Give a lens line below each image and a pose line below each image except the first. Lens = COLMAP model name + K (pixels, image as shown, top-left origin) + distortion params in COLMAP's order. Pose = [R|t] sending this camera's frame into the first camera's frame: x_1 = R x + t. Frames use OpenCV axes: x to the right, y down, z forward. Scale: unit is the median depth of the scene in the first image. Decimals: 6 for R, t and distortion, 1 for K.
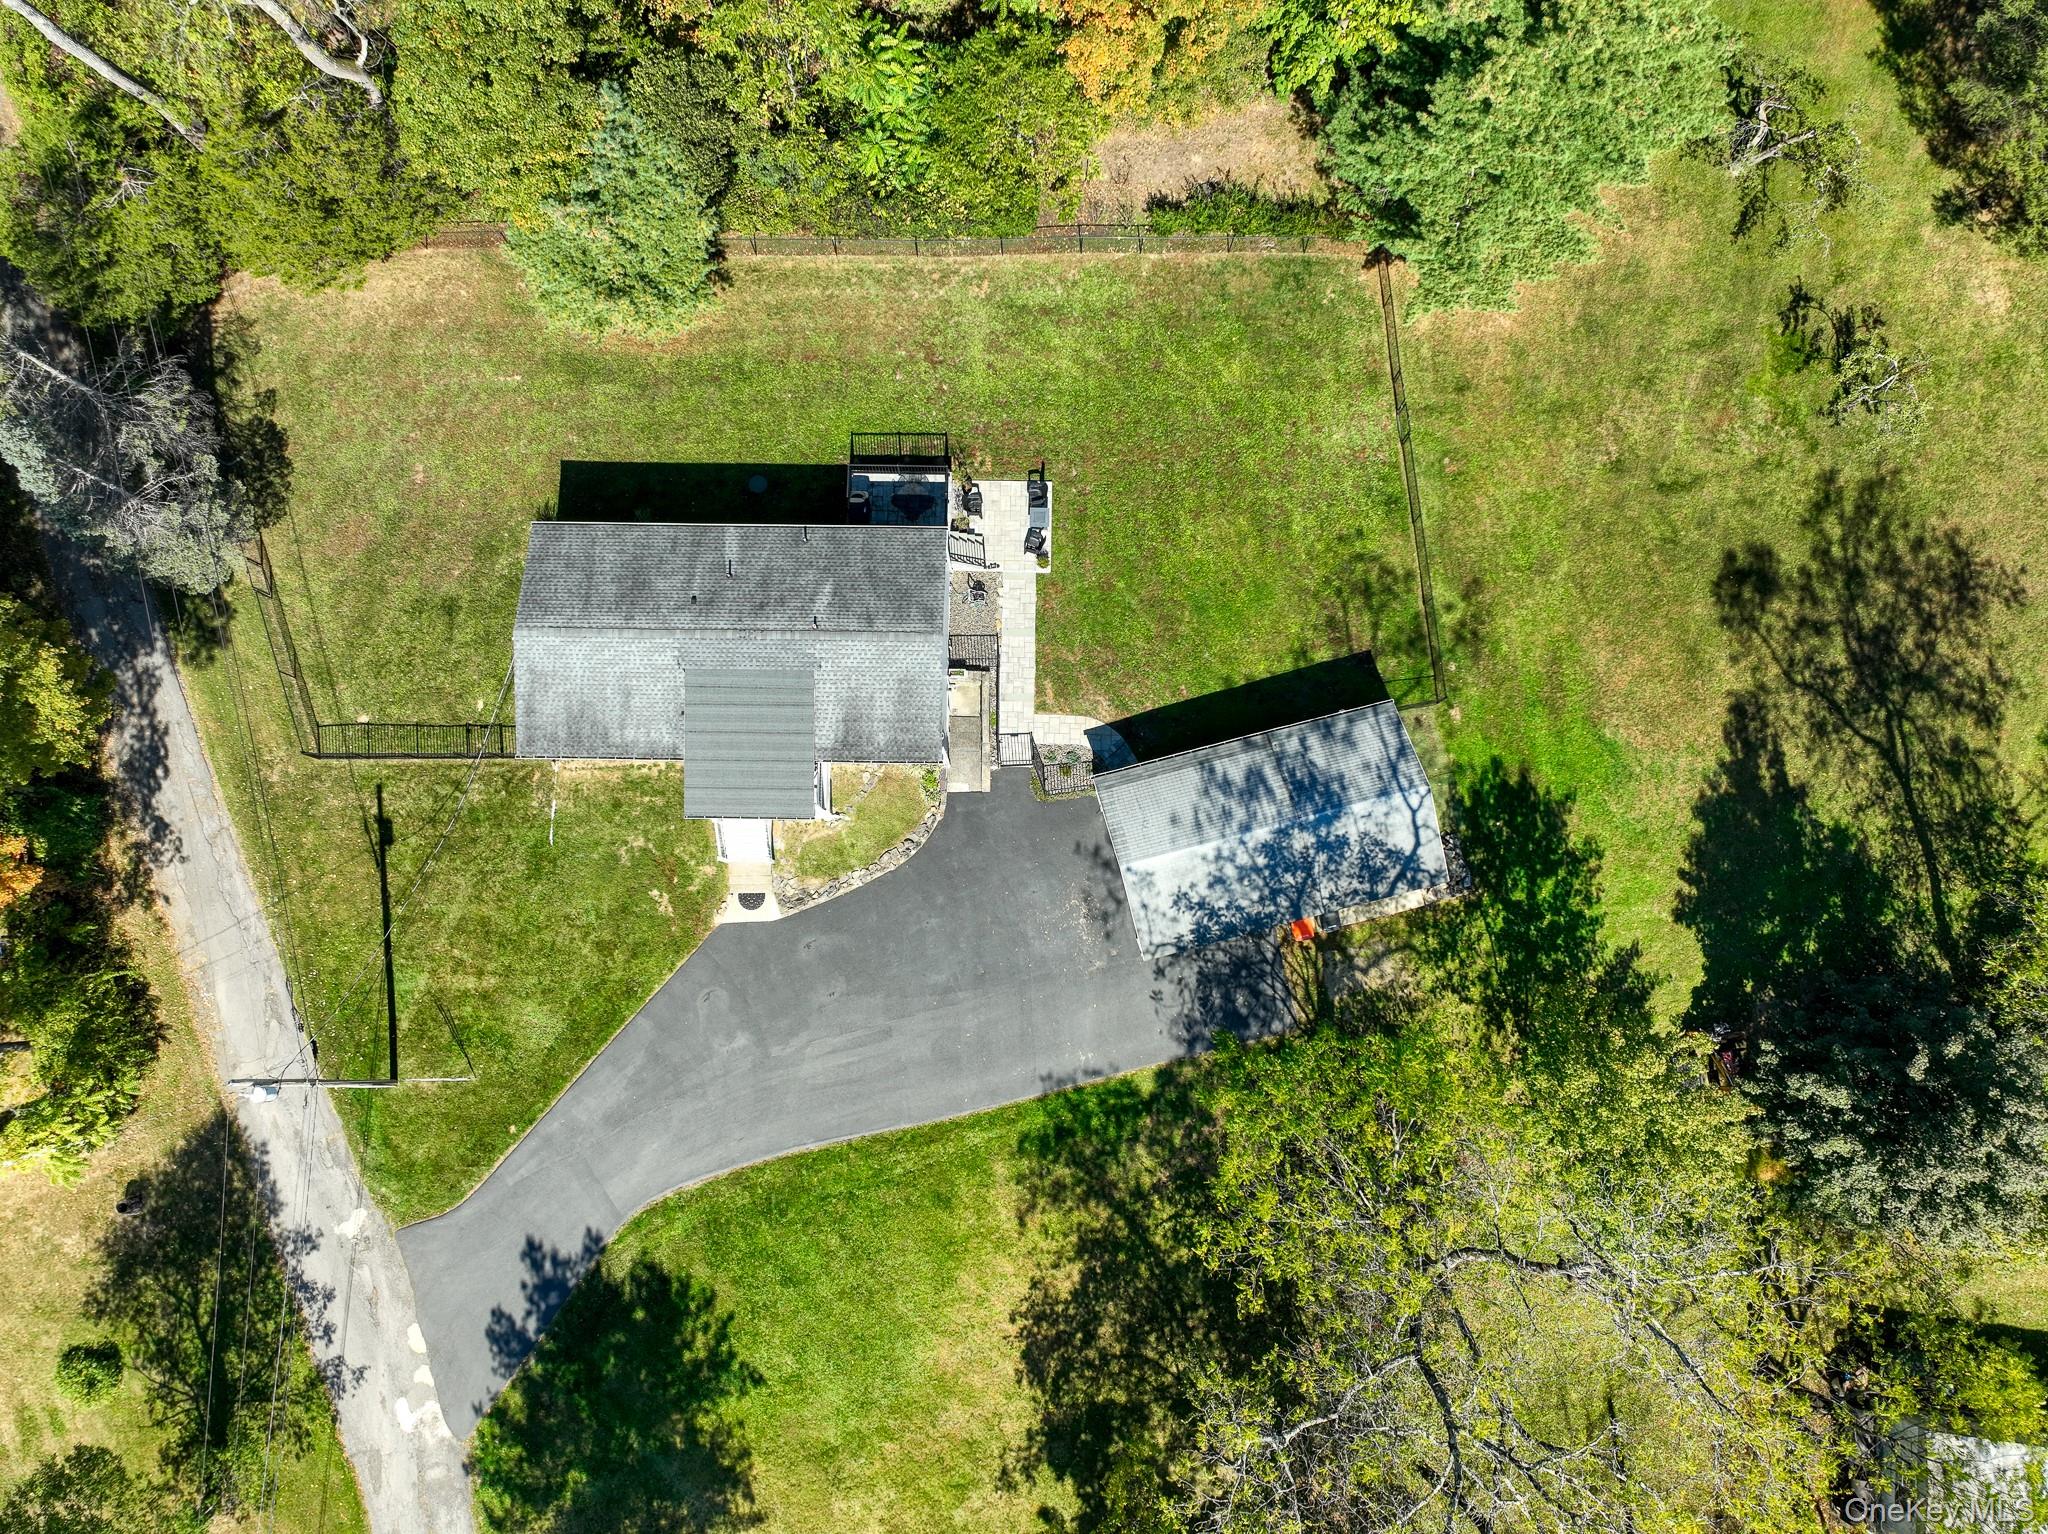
lens RADIAL K [[1447.2, 0, 1030.1], [0, 1447.2, 772.4], [0, 0, 1]] dist [0.014061, 0.006223]
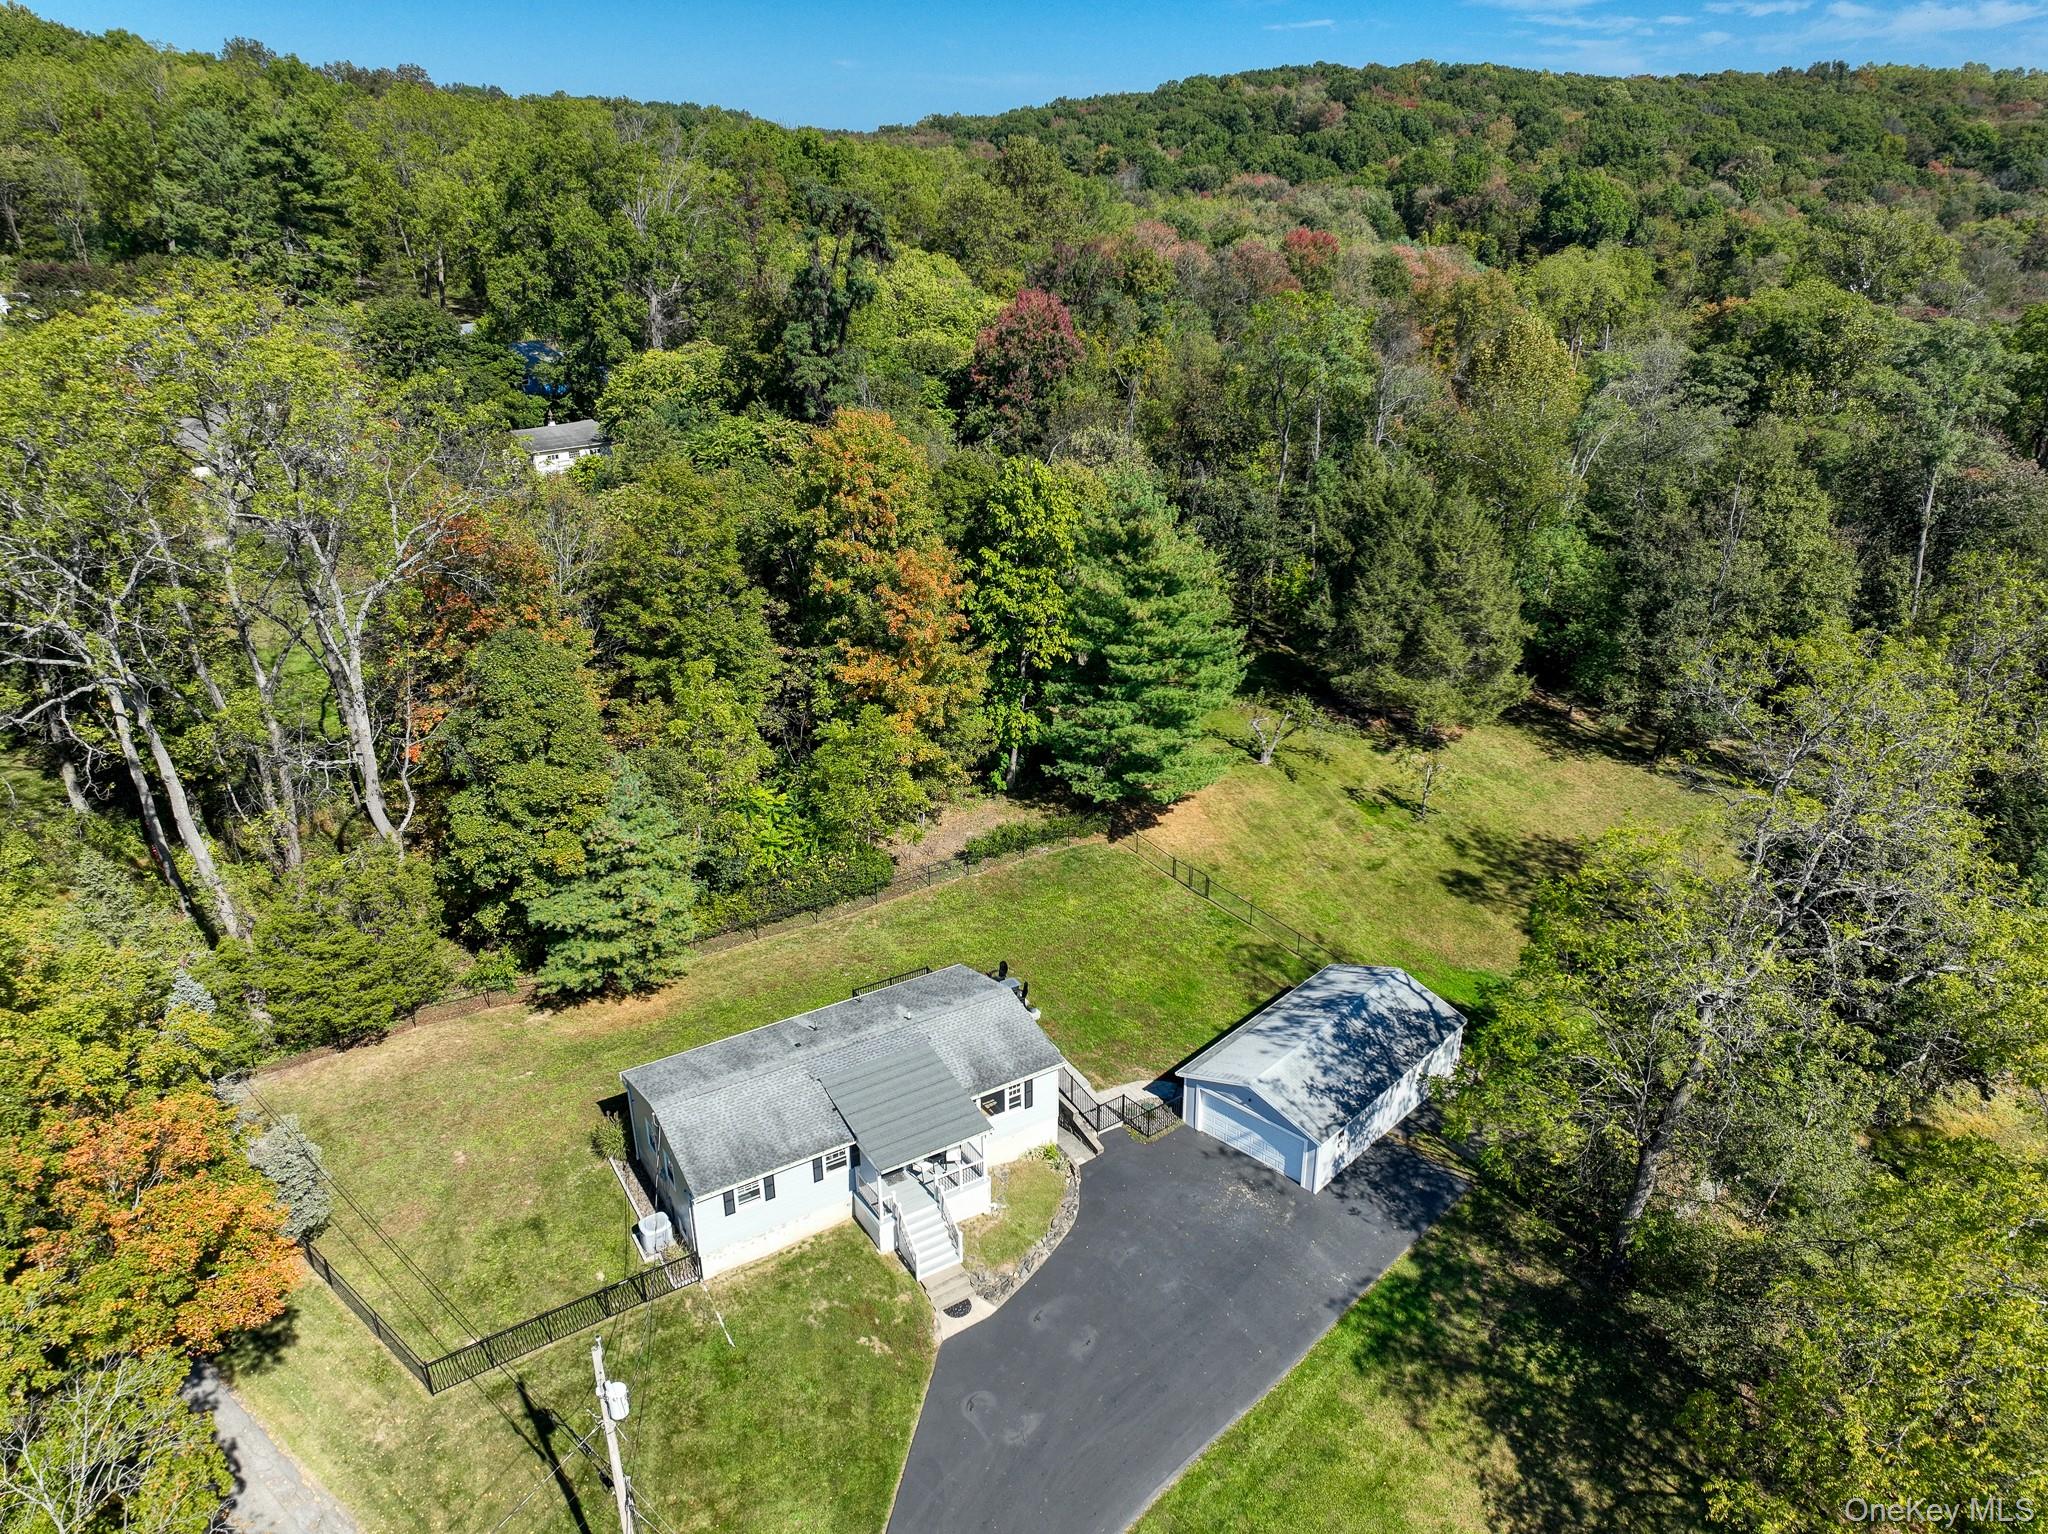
lens RADIAL K [[1447.2, 0, 1020.0], [0, 1447.2, 767.7], [0, 0, 1]] dist [0.014061, 0.006223]
pose [[0.851734, -0.217631, 0.476641, -0.528110], [0.519076, 0.474560, -0.710882, 0.605899], [-0.071485, 0.852895, 0.517166, 0.221119]]
